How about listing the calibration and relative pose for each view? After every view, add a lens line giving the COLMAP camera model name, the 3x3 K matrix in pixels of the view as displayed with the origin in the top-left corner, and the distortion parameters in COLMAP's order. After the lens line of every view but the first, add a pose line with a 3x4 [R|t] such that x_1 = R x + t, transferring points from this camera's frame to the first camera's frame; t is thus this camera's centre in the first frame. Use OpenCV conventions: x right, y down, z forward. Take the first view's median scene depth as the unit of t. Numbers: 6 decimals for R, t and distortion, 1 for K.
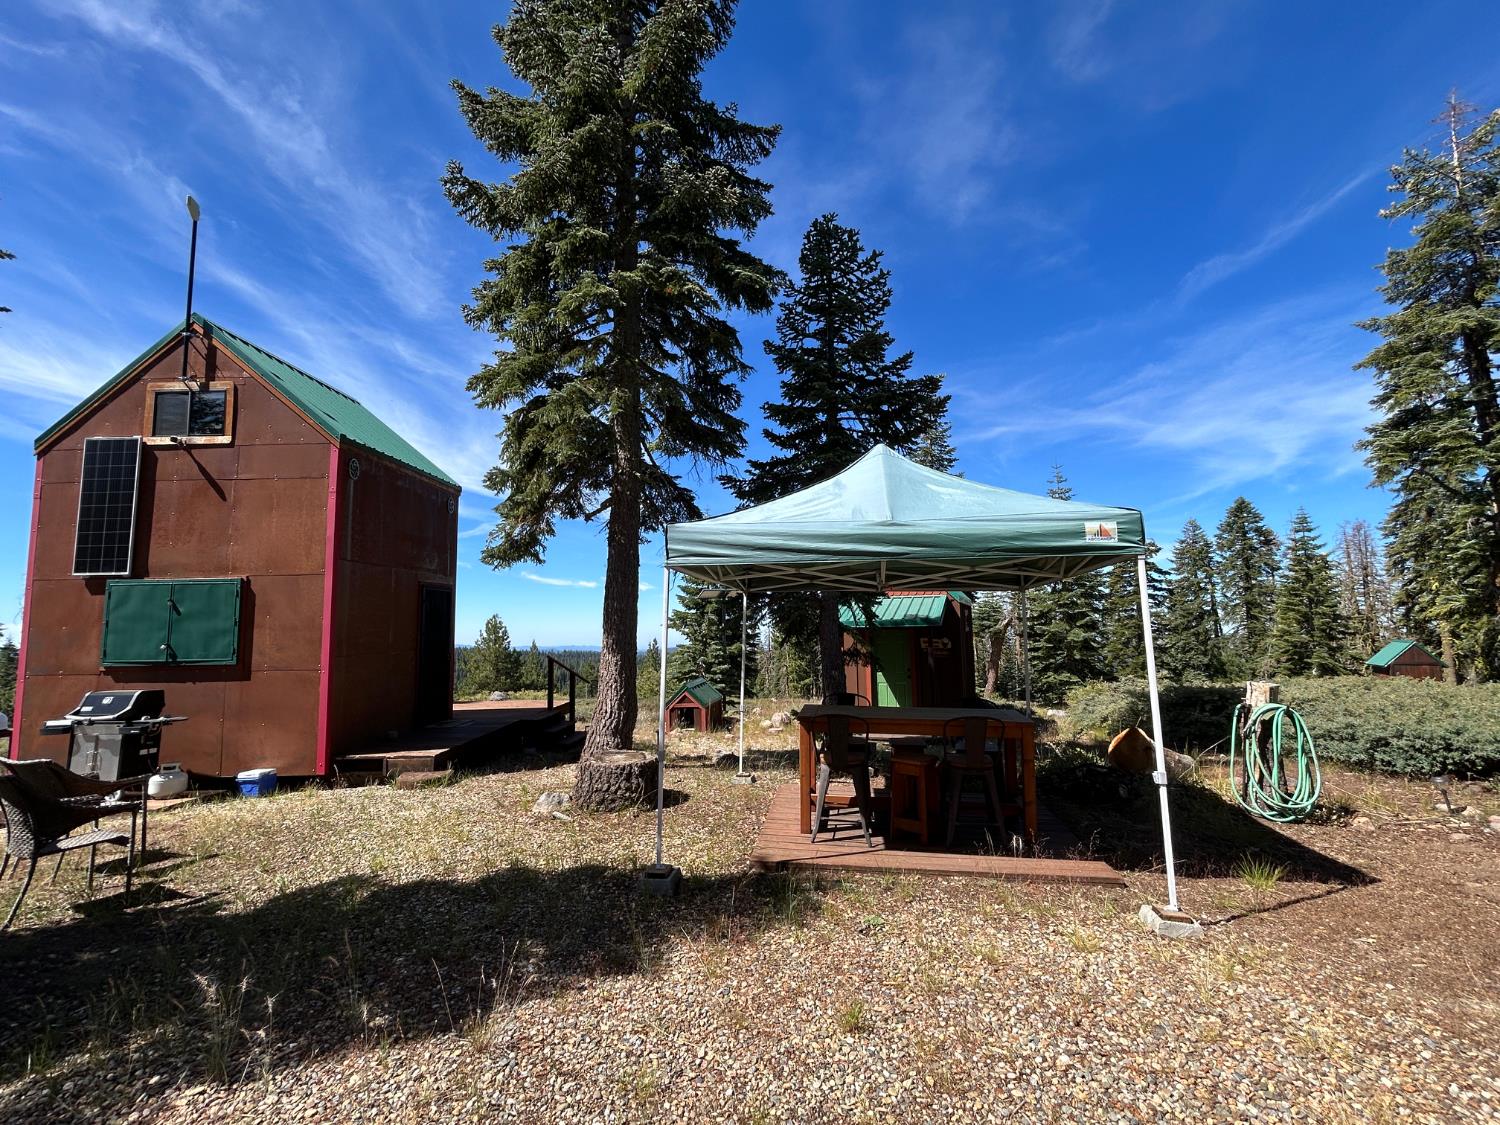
lens RADIAL K [[620.1, 0, 748.0], [0, 620.1, 559.0], [0, 0, 1]] dist [-0.022432, 0.000578]
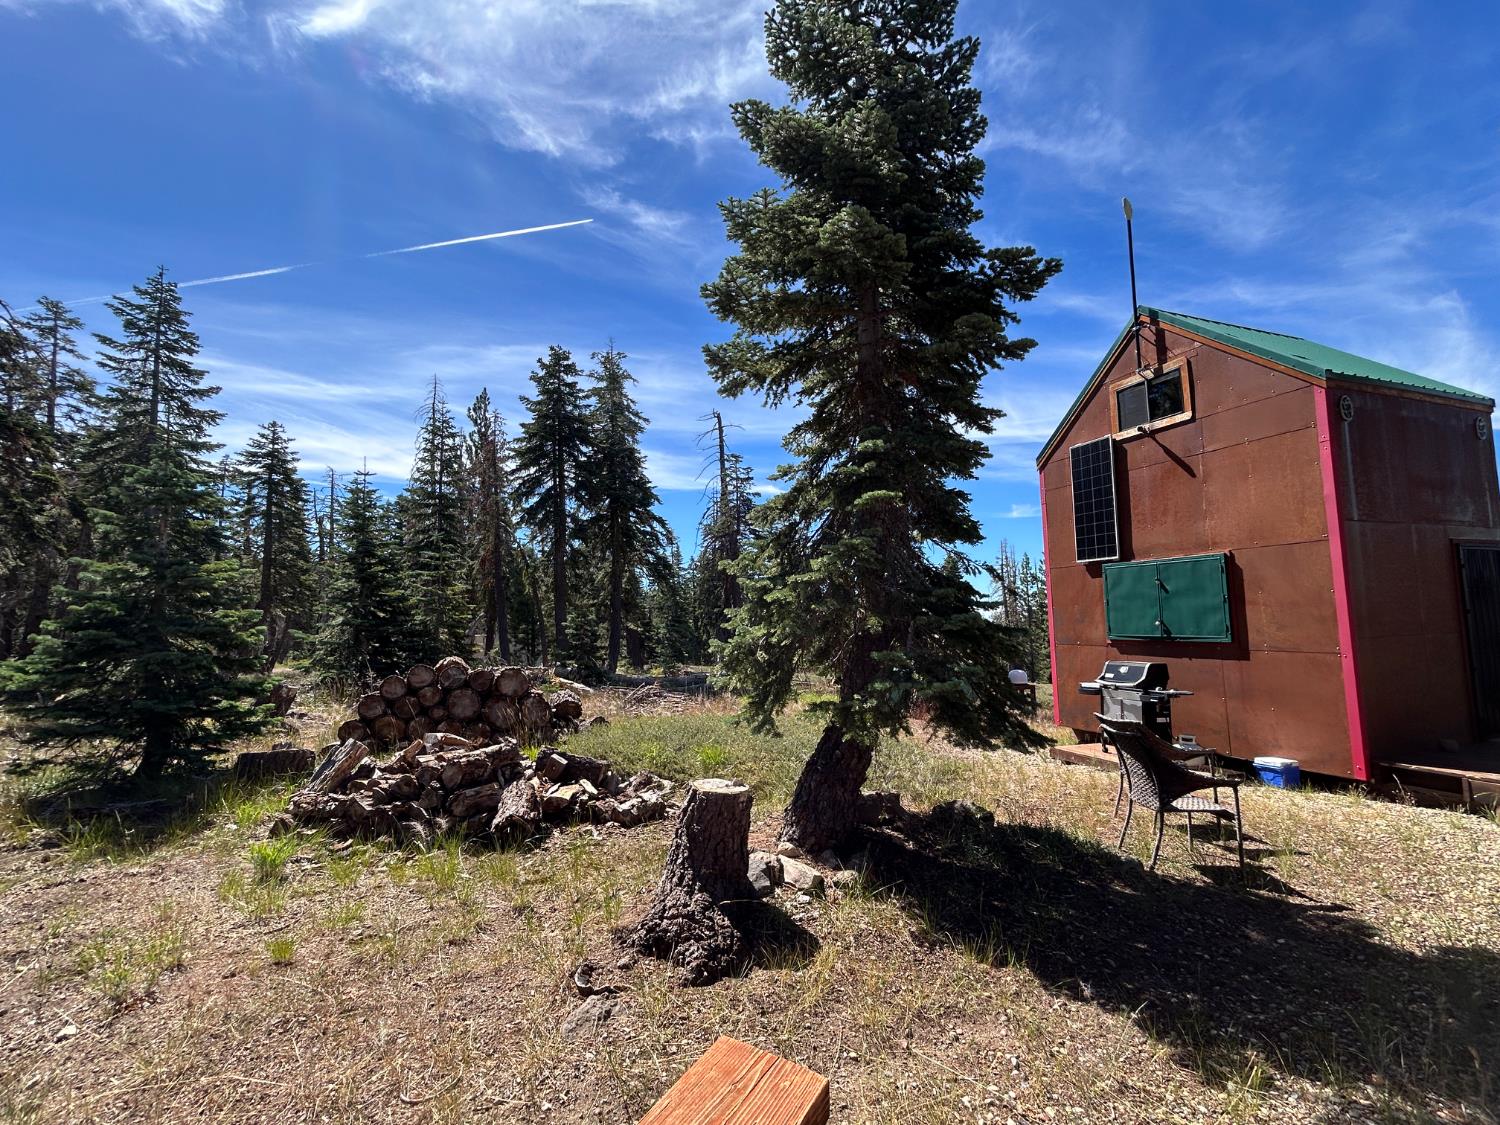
lens RADIAL K [[620.1, 0, 748.0], [0, 620.1, 559.0], [0, 0, 1]] dist [-0.022432, 0.000578]
pose [[0.340126, -0.073140, -0.937531, -0.185936], [0.106470, 0.993555, -0.038884, -0.001681], [0.934333, -0.086594, 0.345721, -0.034410]]
